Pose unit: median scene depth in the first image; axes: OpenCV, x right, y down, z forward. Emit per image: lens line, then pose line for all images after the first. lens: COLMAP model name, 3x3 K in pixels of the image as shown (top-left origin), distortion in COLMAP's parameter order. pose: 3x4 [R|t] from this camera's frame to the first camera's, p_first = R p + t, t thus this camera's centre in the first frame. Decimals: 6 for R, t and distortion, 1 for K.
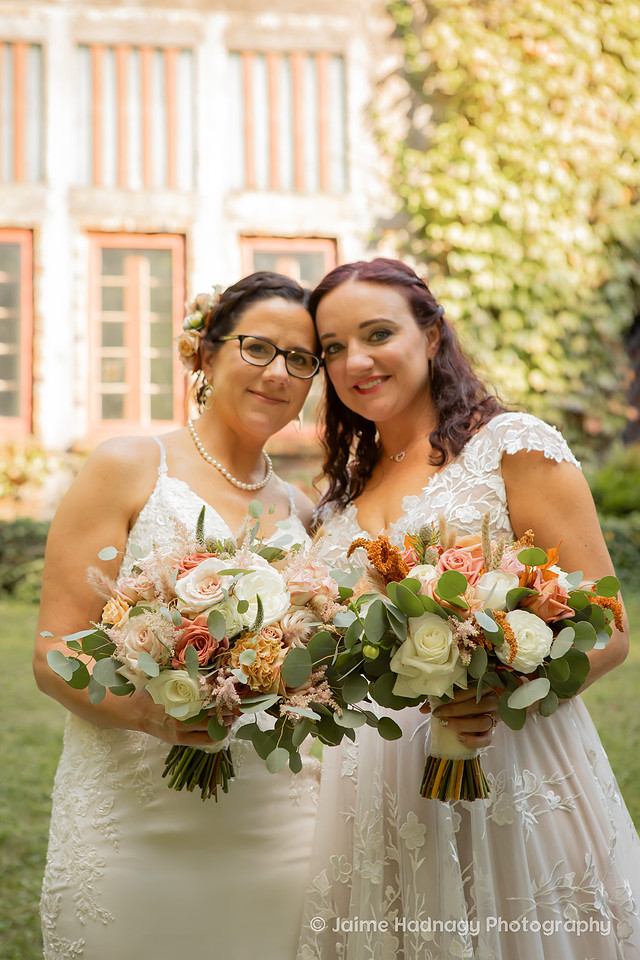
lens RADIAL K [[1803.4, 0, 320.8], [0, 1803.4, 517.1], [0, 0, 1]] dist [0.154315, -0.071049]
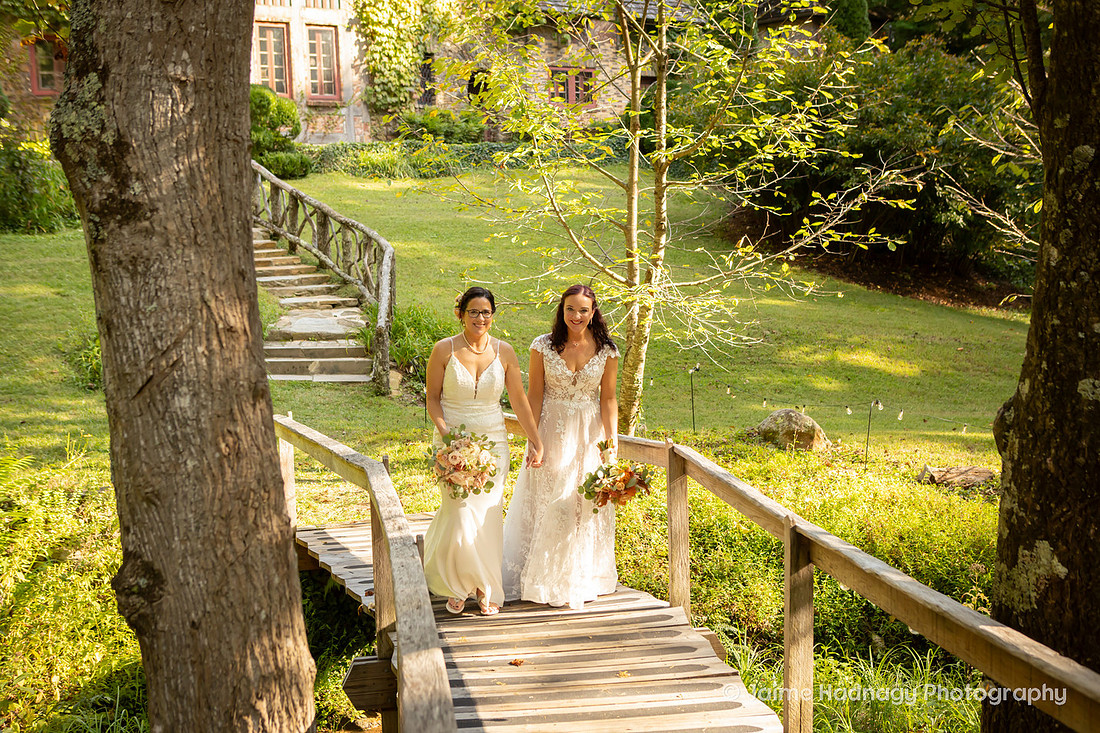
lens RADIAL K [[1319.1, 0, 550.0], [0, 1319.1, 366.5], [0, 0, 1]] dist [-0.015782, 0.021153]
pose [[0.852701, -0.075170, 0.516963, -0.810405], [-0.077772, 0.960298, 0.267915, -0.221355], [-0.516578, -0.268657, 0.813001, -0.984251]]
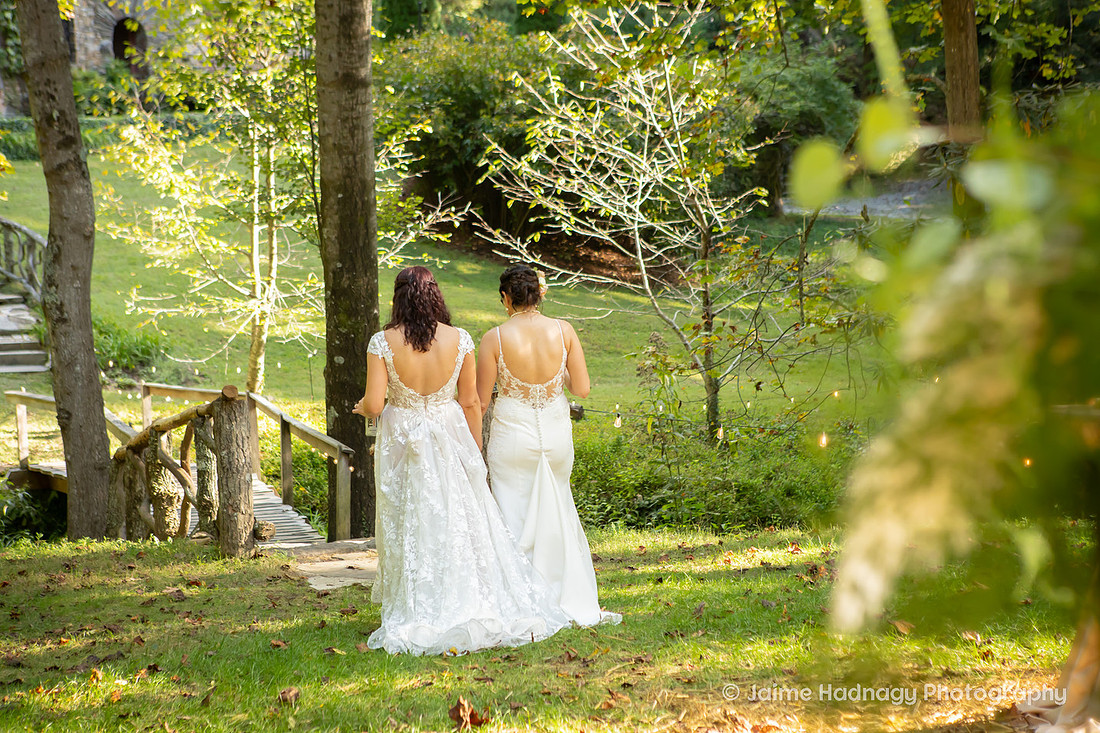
lens RADIAL K [[2158.2, 0, 550.0], [0, 2158.2, 366.5], [0, 0, 1]] dist [0.199049, -0.015096]
pose [[0.769948, -0.099200, 0.630349, -1.368506], [-0.092705, 0.959972, 0.264310, -0.535307], [-0.631337, -0.261941, 0.729932, -1.940191]]
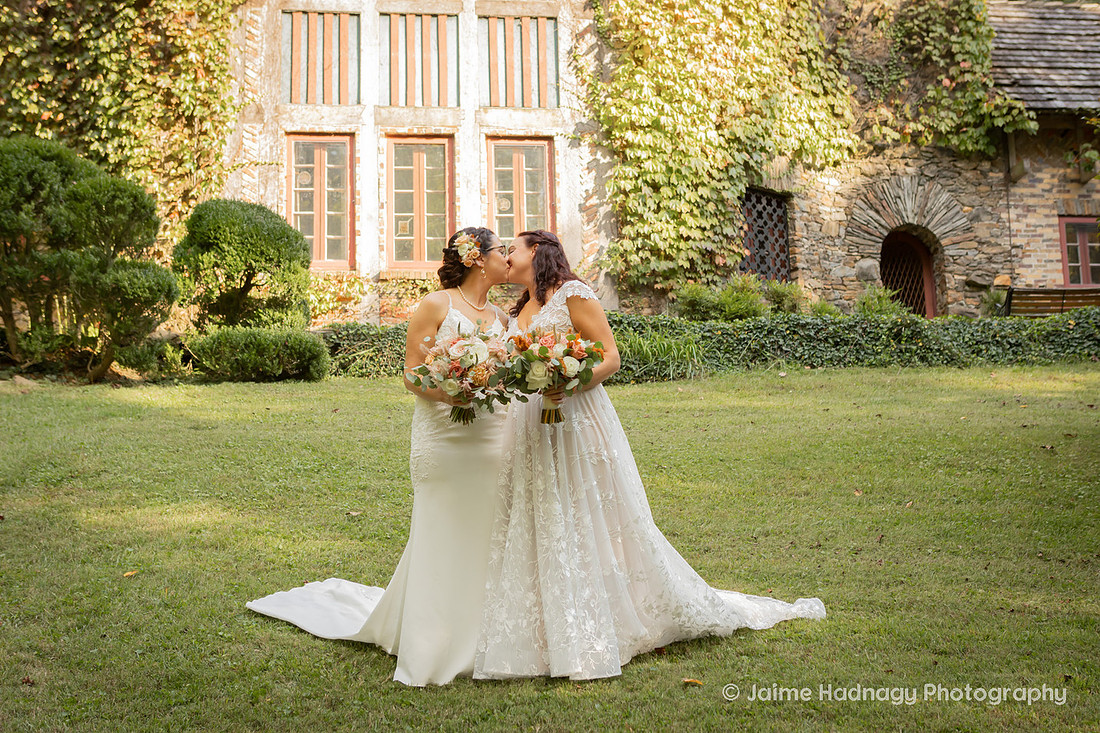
lens RADIAL K [[1319.1, 0, 550.0], [0, 1319.1, 366.5], [0, 0, 1]] dist [-0.015782, 0.021153]
pose [[0.999981, -0.006046, -0.001440, 0.008053], [0.006092, 0.999382, 0.034610, -0.000732], [0.001230, -0.034618, 0.999400, -0.112734]]
